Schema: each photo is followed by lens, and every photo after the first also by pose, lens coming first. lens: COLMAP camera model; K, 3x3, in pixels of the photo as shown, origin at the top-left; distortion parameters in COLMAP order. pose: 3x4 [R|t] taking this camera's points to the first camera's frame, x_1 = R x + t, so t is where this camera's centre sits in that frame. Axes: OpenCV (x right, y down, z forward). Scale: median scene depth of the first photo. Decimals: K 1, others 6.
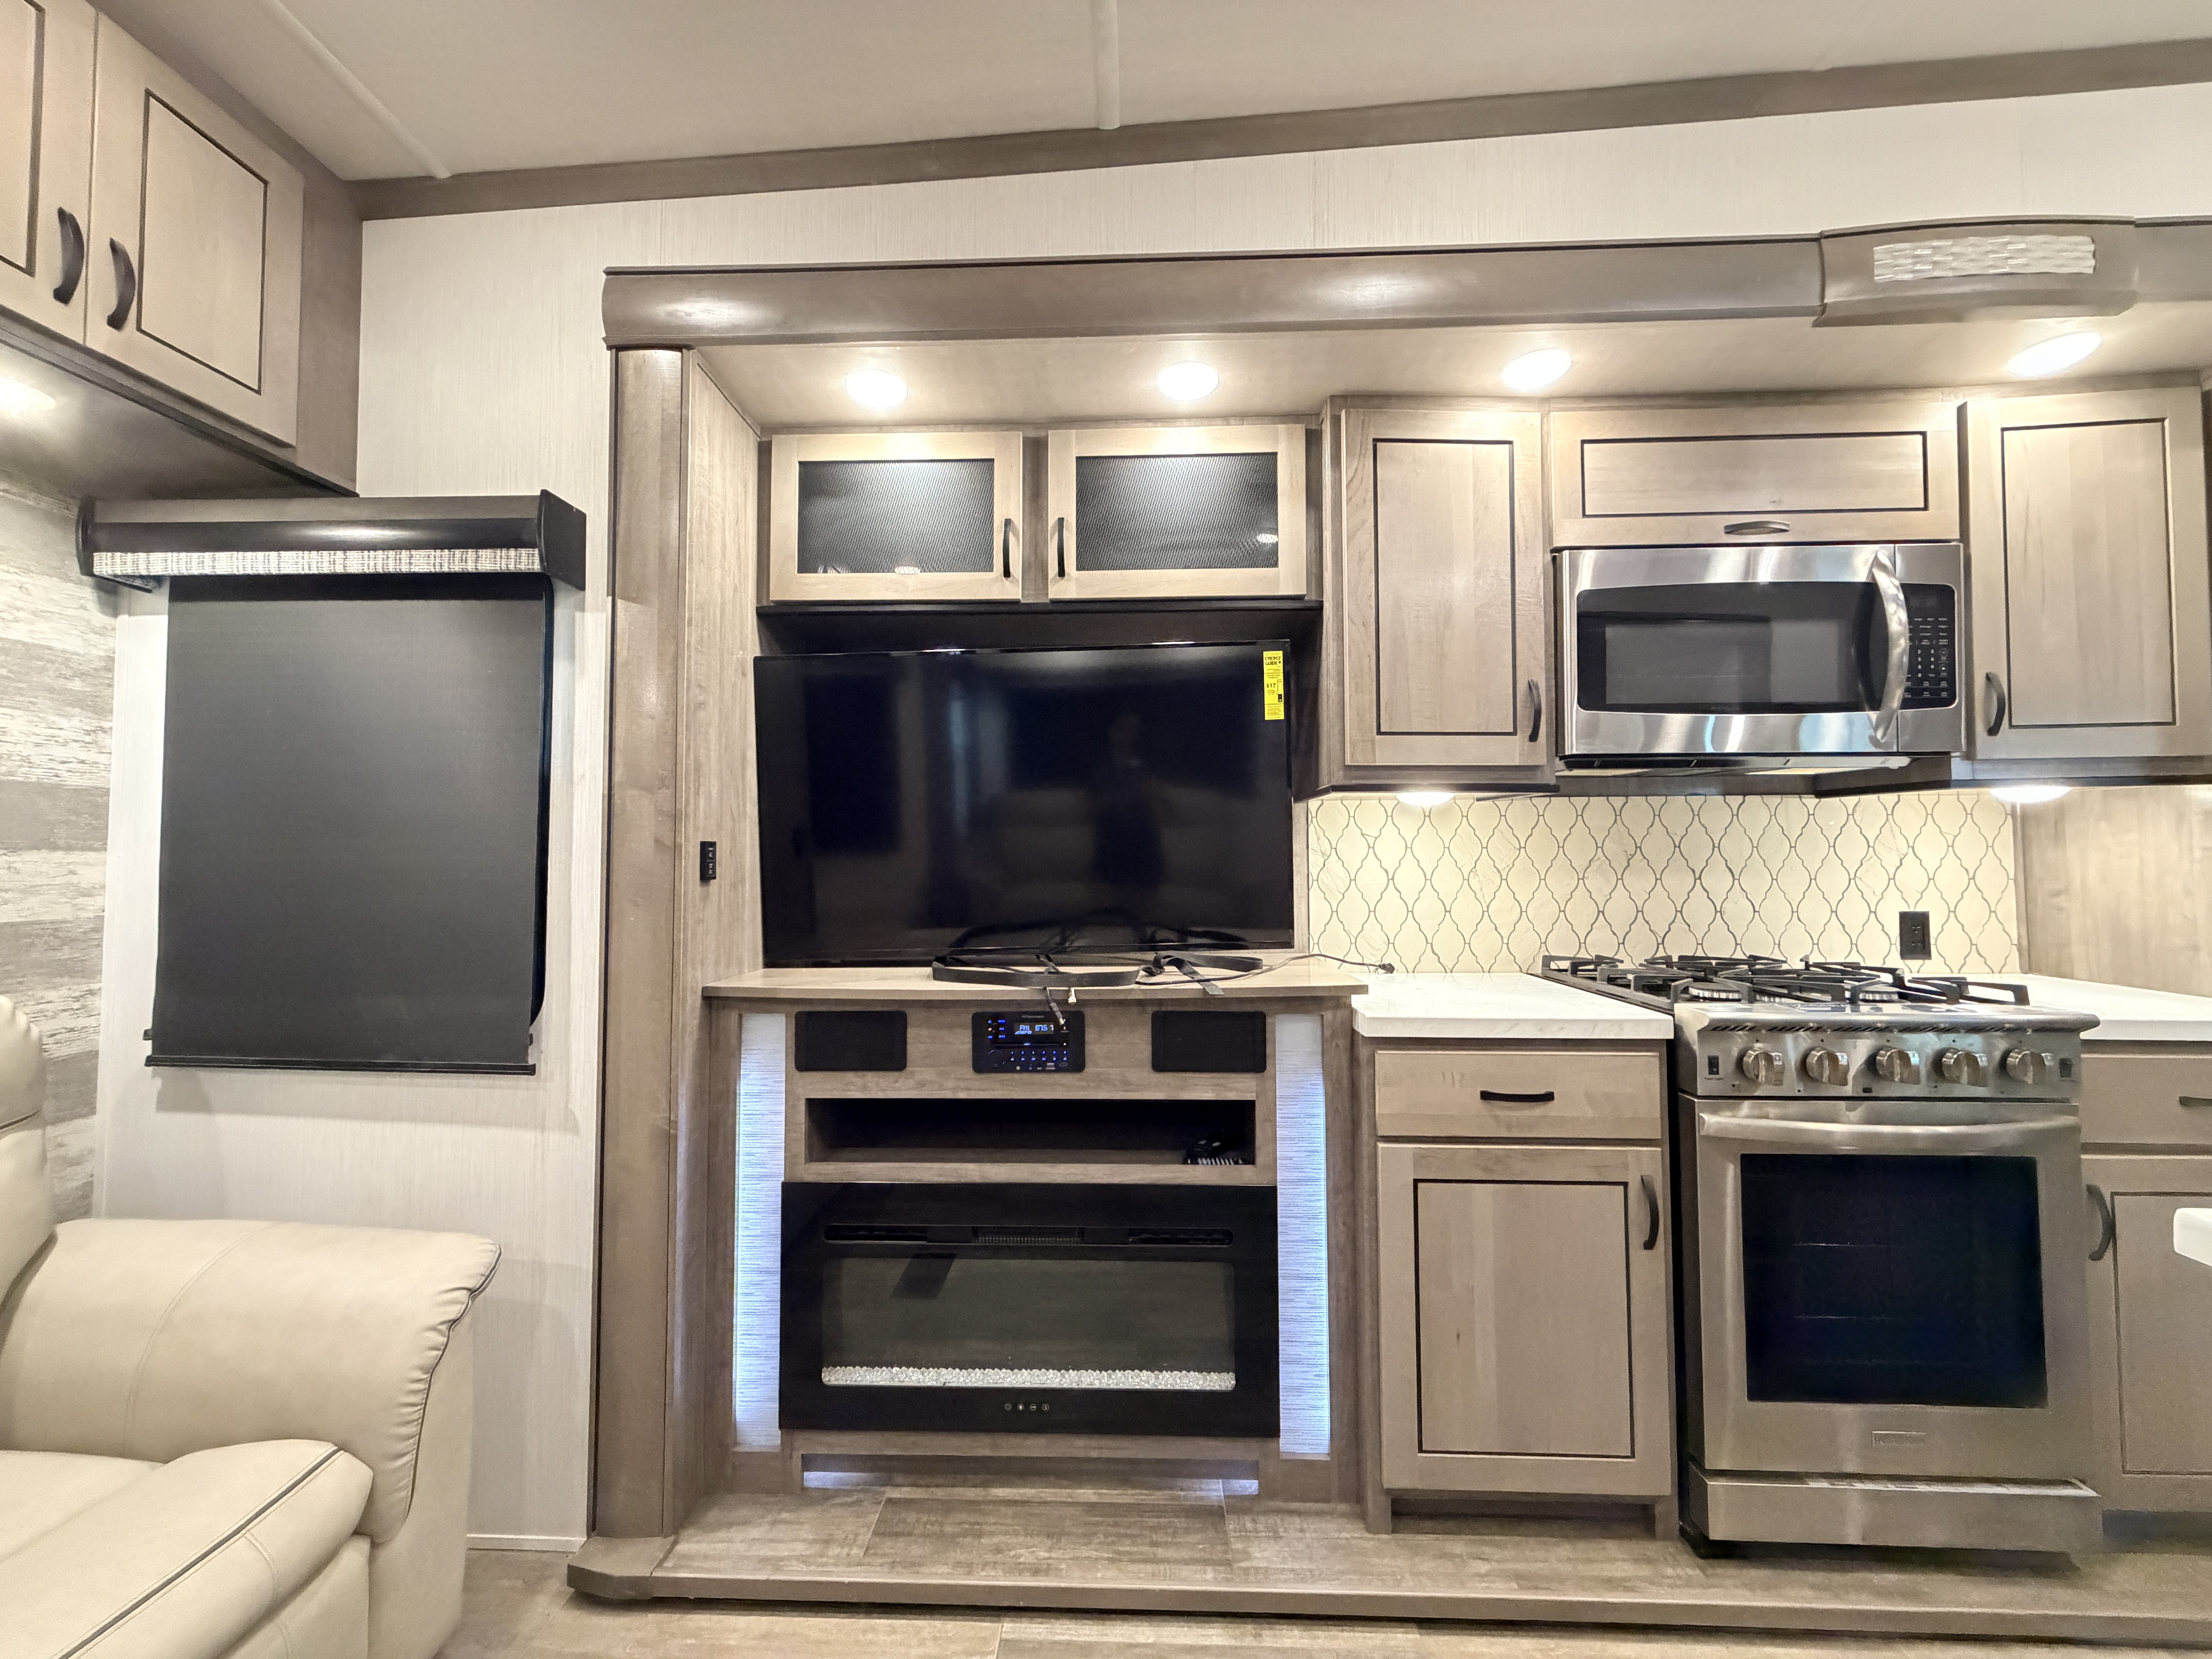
lens RADIAL K [[882.2, 0, 1101.9], [0, 882.2, 827.9], [0, 0, 1]] dist [0.001697, -0.000518]
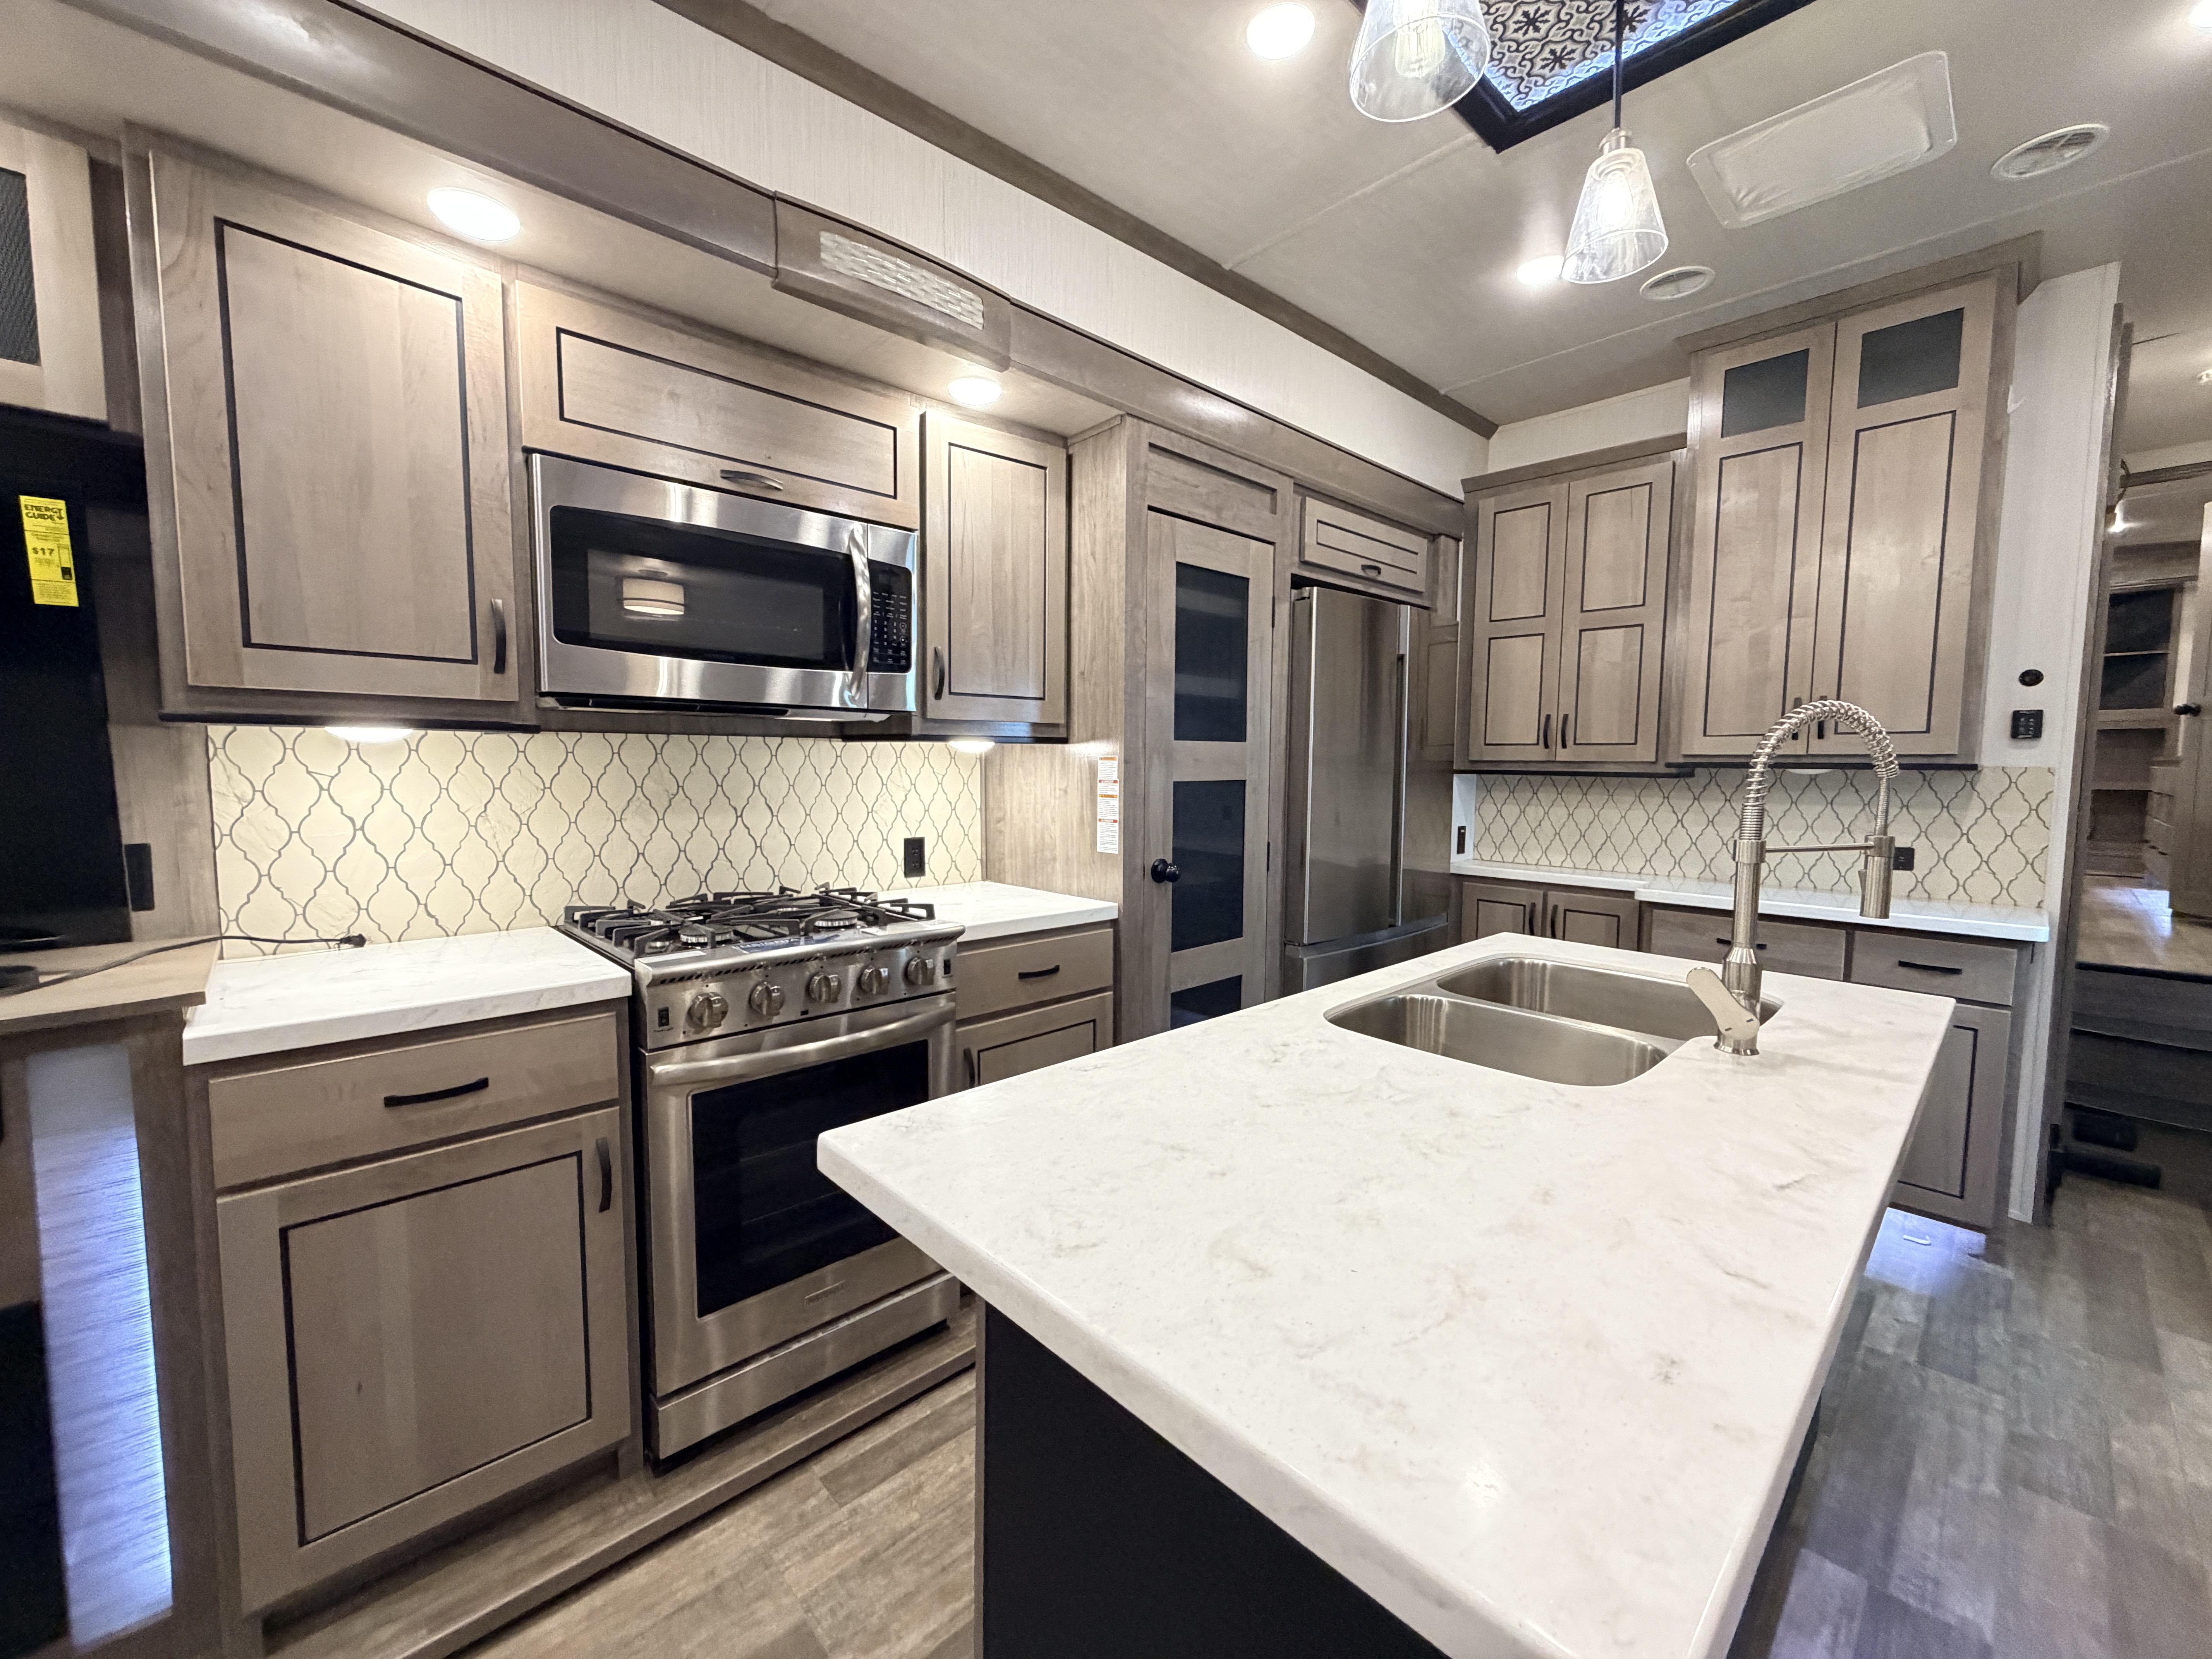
lens RADIAL K [[882.2, 0, 1105.0], [0, 882.2, 827.6], [0, 0, 1]] dist [0.001697, -0.000518]
pose [[0.698558, -0.042673, 0.714280, 0.300090], [-0.032510, 0.995297, 0.091256, -0.049014], [-0.714815, -0.086969, 0.693885, -0.035901]]
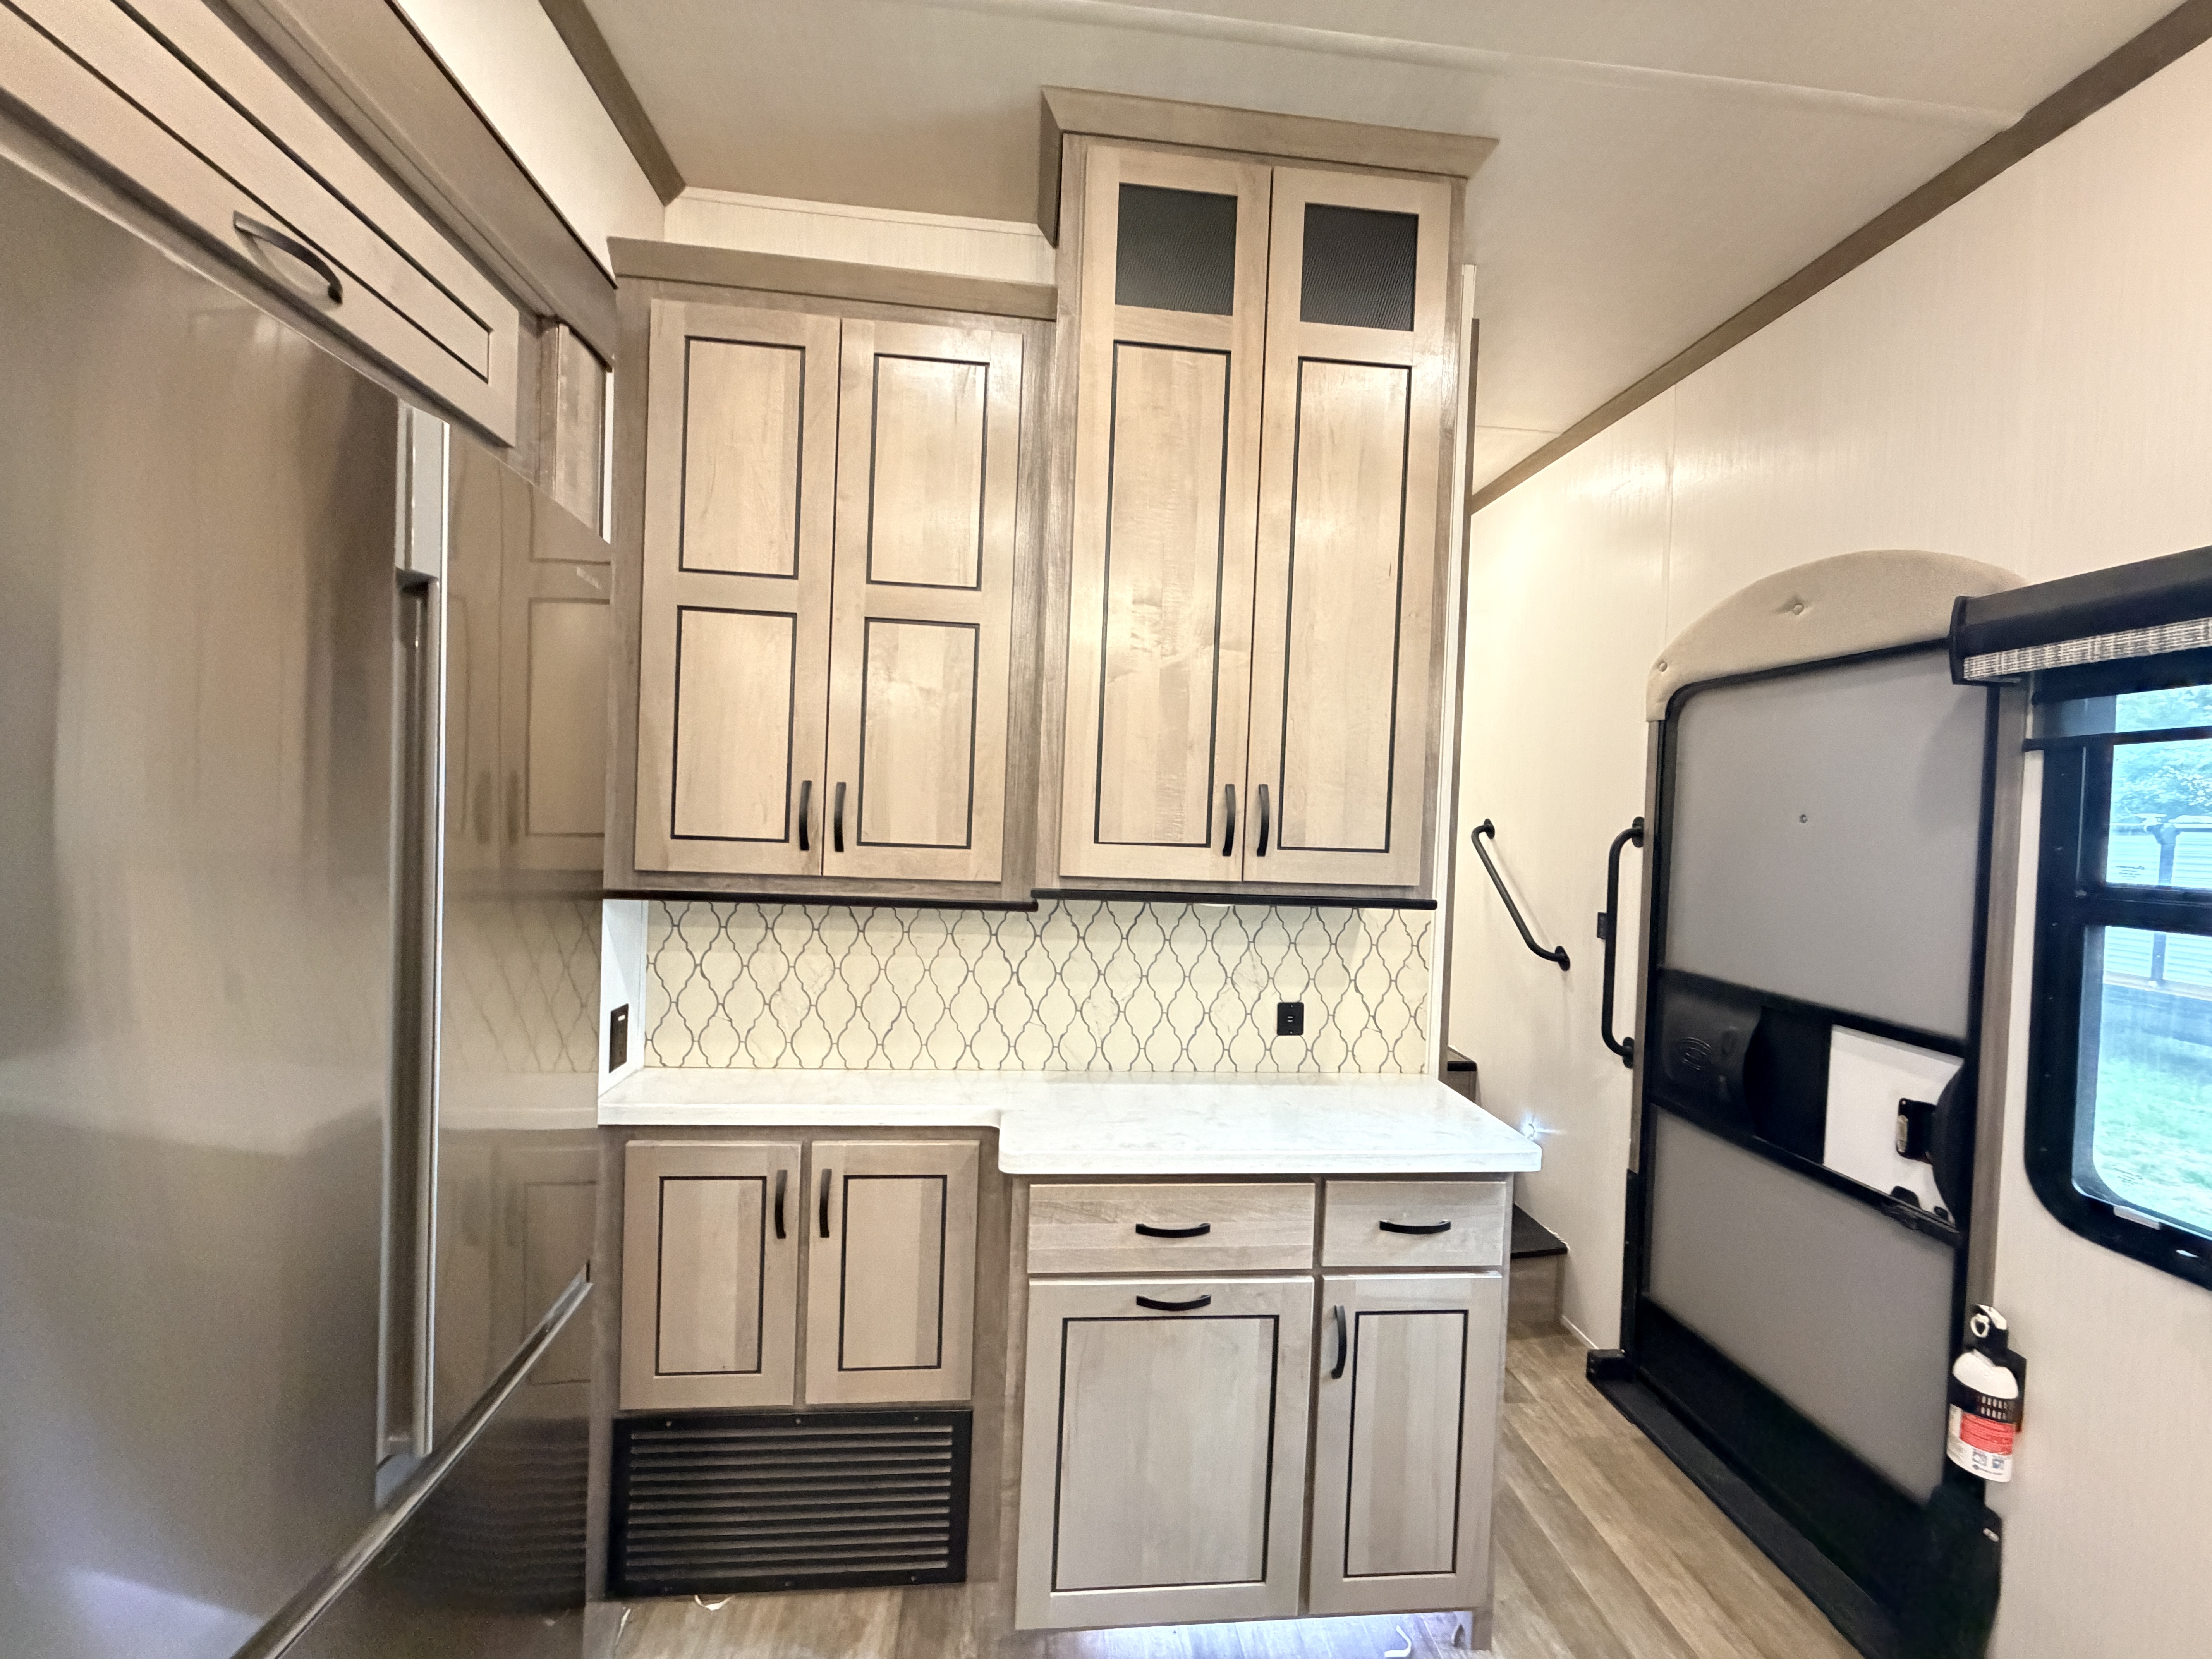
lens RADIAL K [[882.2, 0, 1099.4], [0, 882.2, 827.1], [0, 0, 1]] dist [0.001697, -0.000518]
pose [[-0.130303, -0.020376, 0.991265, 1.411742], [-0.066133, 0.997741, 0.011816, -0.134369], [-0.989266, -0.064016, -0.131356, 0.451868]]
